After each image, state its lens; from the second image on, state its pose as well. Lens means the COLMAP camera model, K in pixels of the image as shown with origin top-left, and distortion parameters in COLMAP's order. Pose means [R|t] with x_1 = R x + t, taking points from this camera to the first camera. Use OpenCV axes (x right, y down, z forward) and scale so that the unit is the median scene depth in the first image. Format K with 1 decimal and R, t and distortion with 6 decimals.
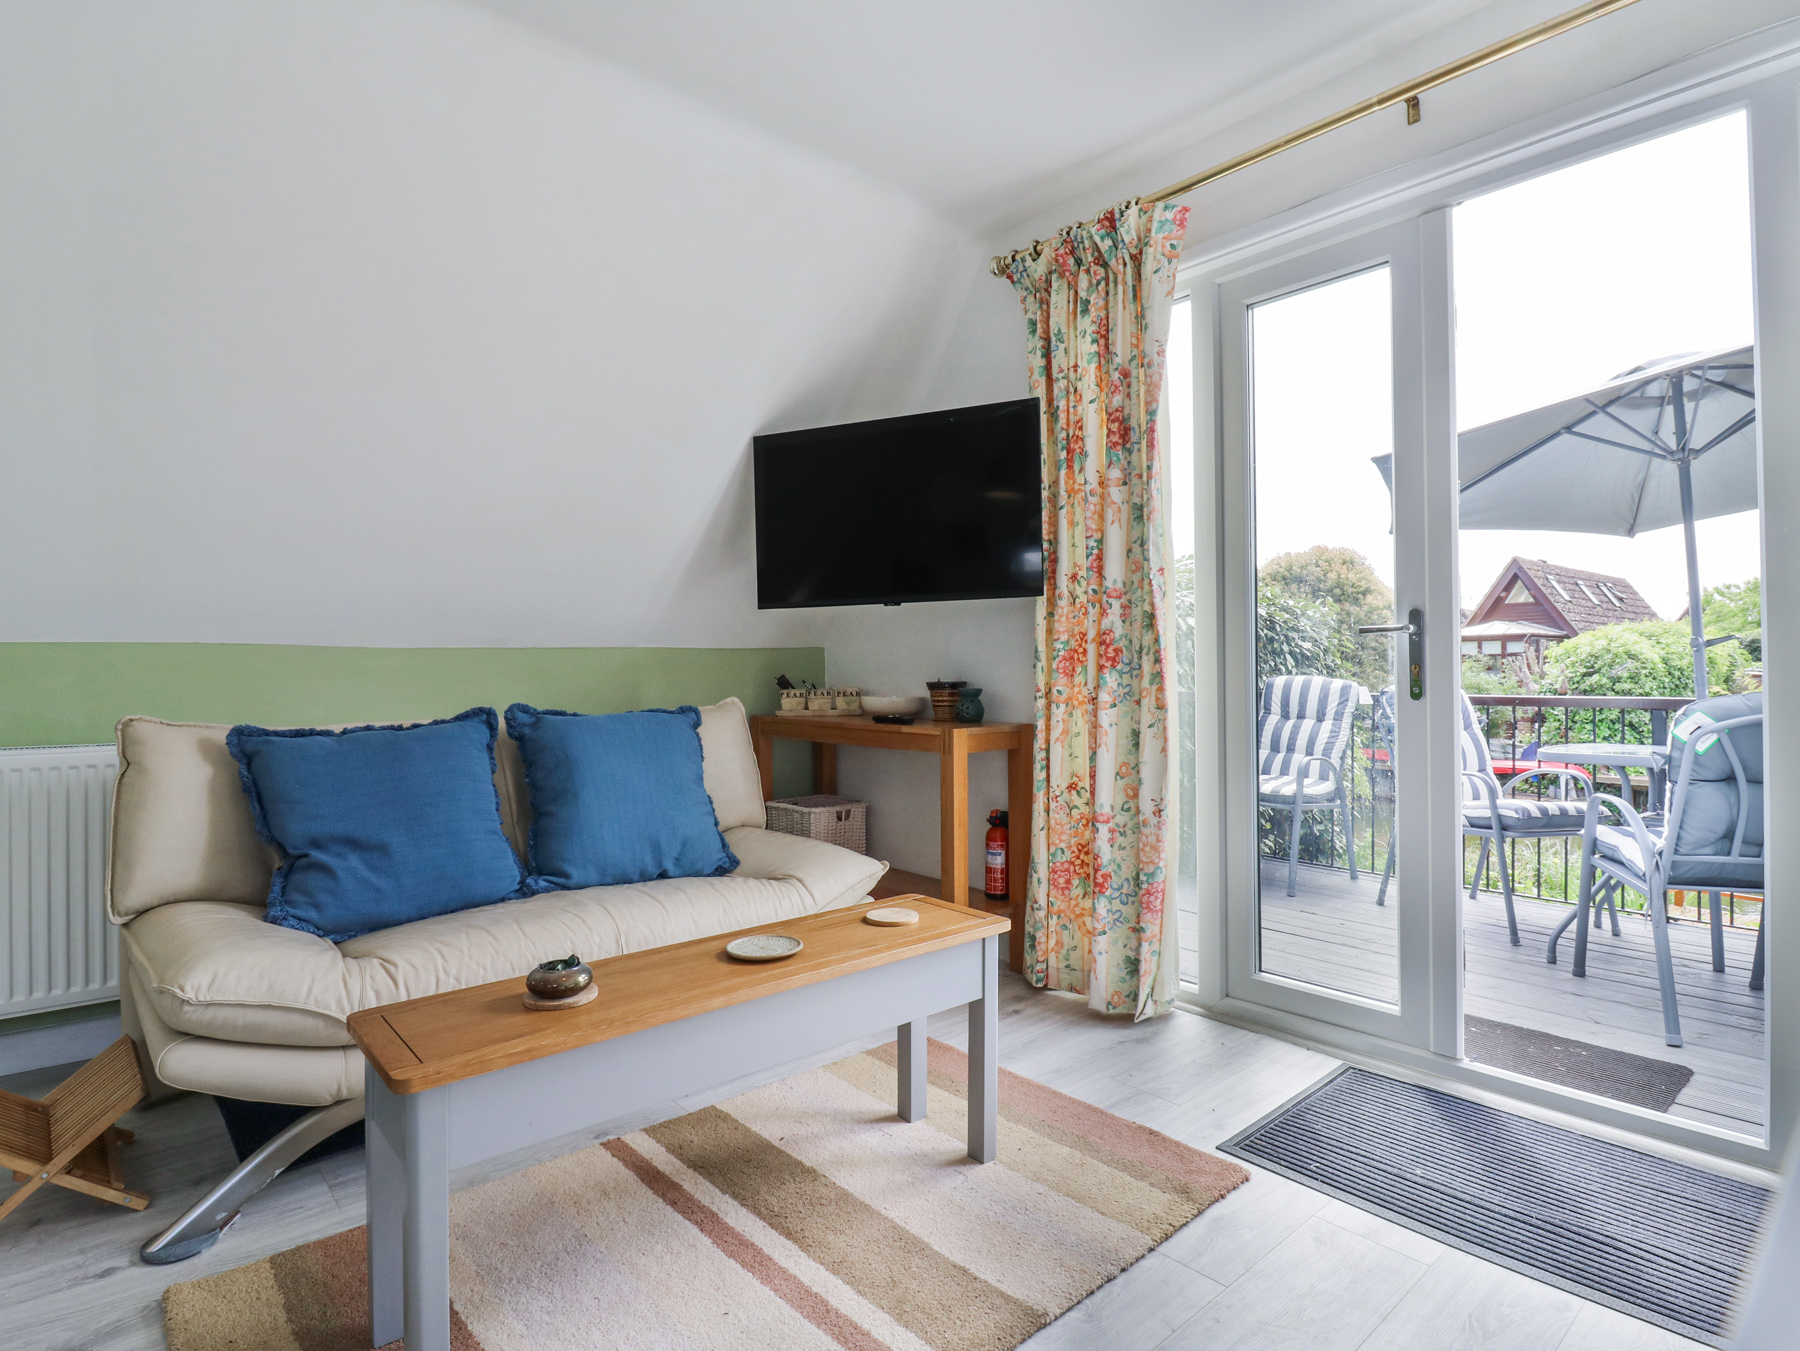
lens RADIAL K [[944.4, 0, 910.8], [0, 944.4, 650.8], [0, 0, 1]] dist [-0.002376, -0.011543]
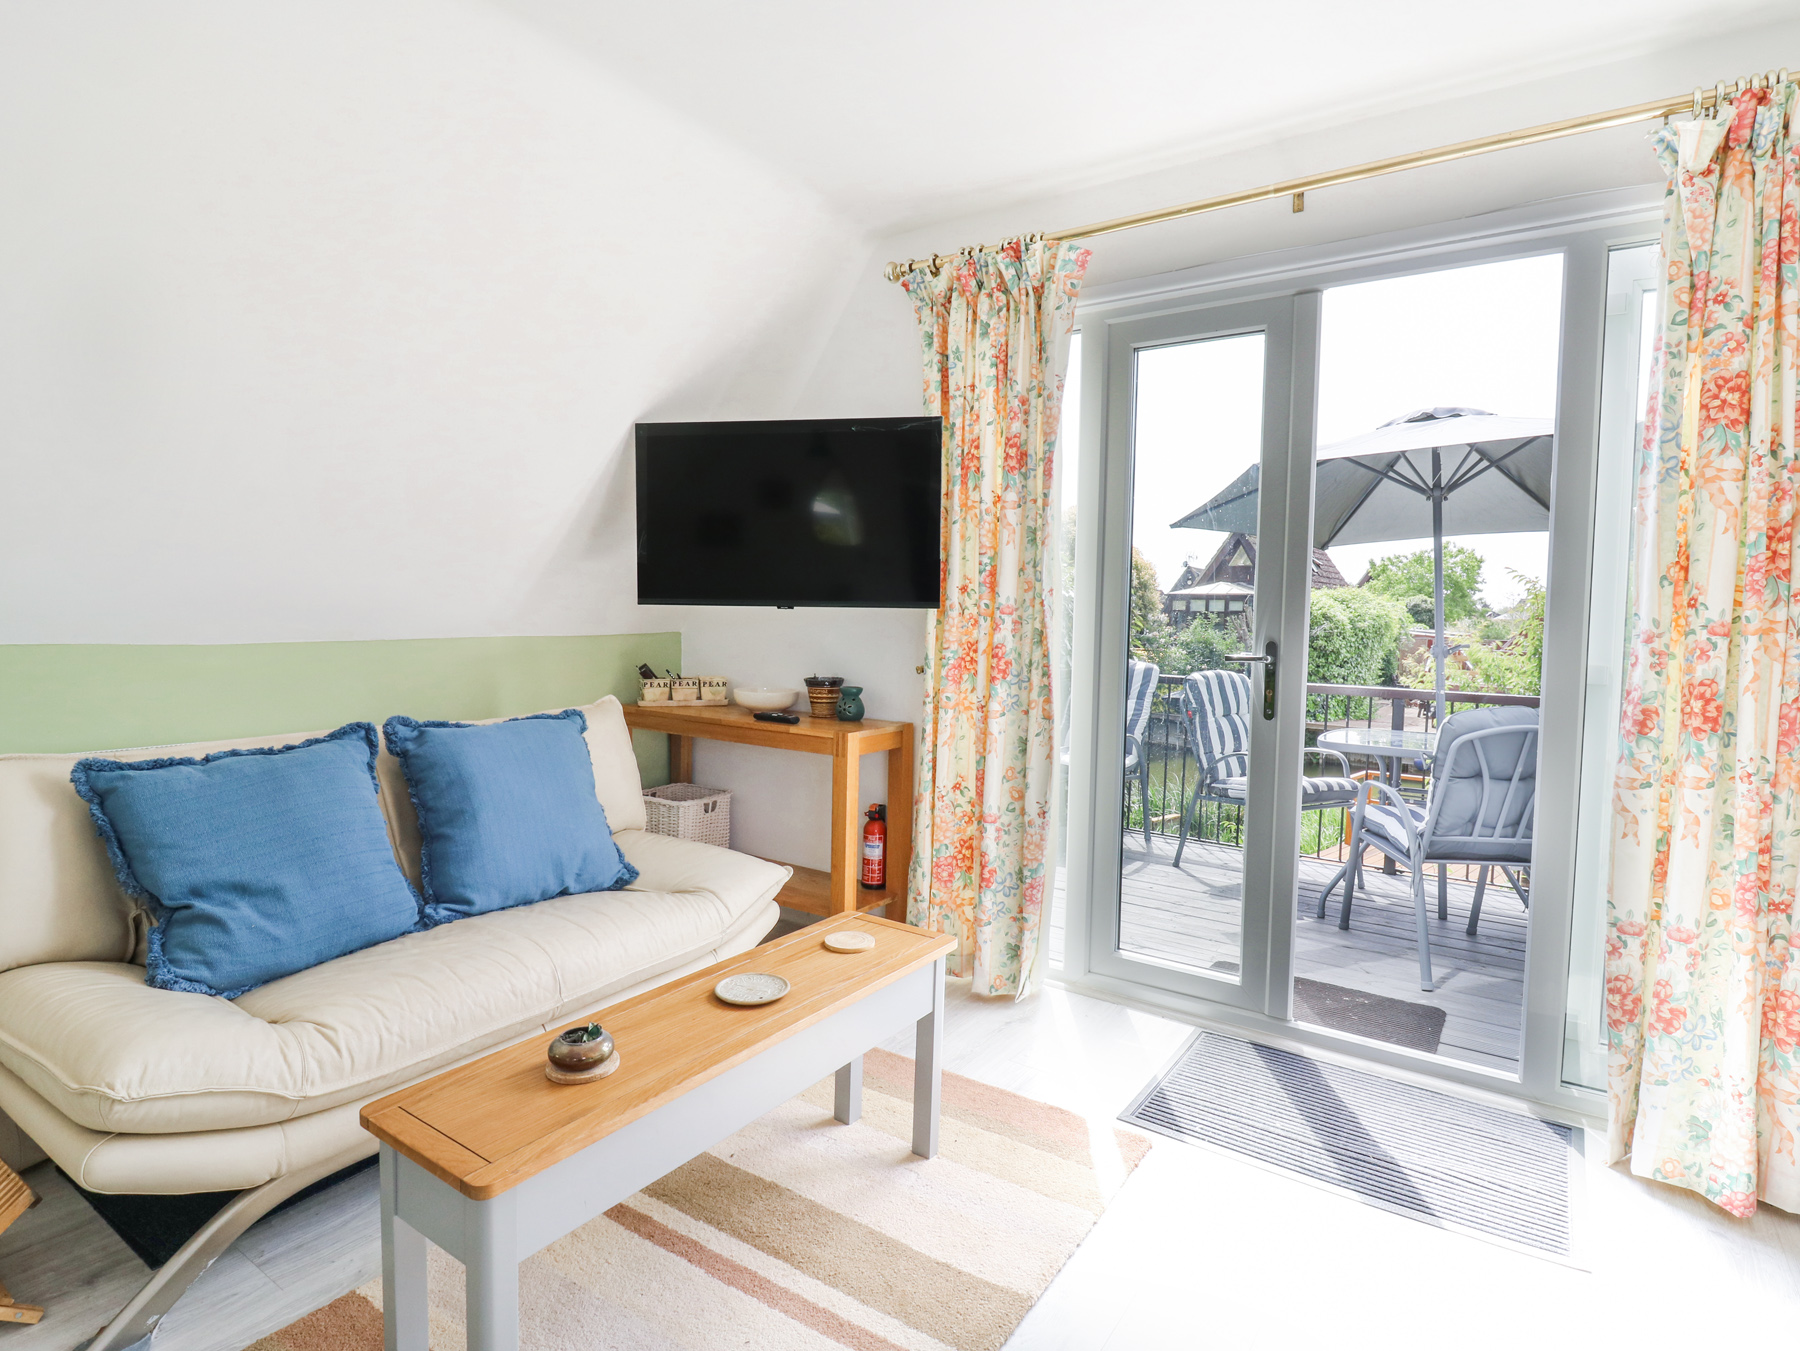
lens RADIAL K [[944.4, 0, 927.1], [0, 944.4, 657.4], [0, 0, 1]] dist [-0.002376, -0.011543]
pose [[0.967639, 0.016173, 0.251821, -0.146681], [-0.032303, 0.997673, 0.060050, -0.071796], [-0.250264, -0.066241, 0.965909, -0.012977]]
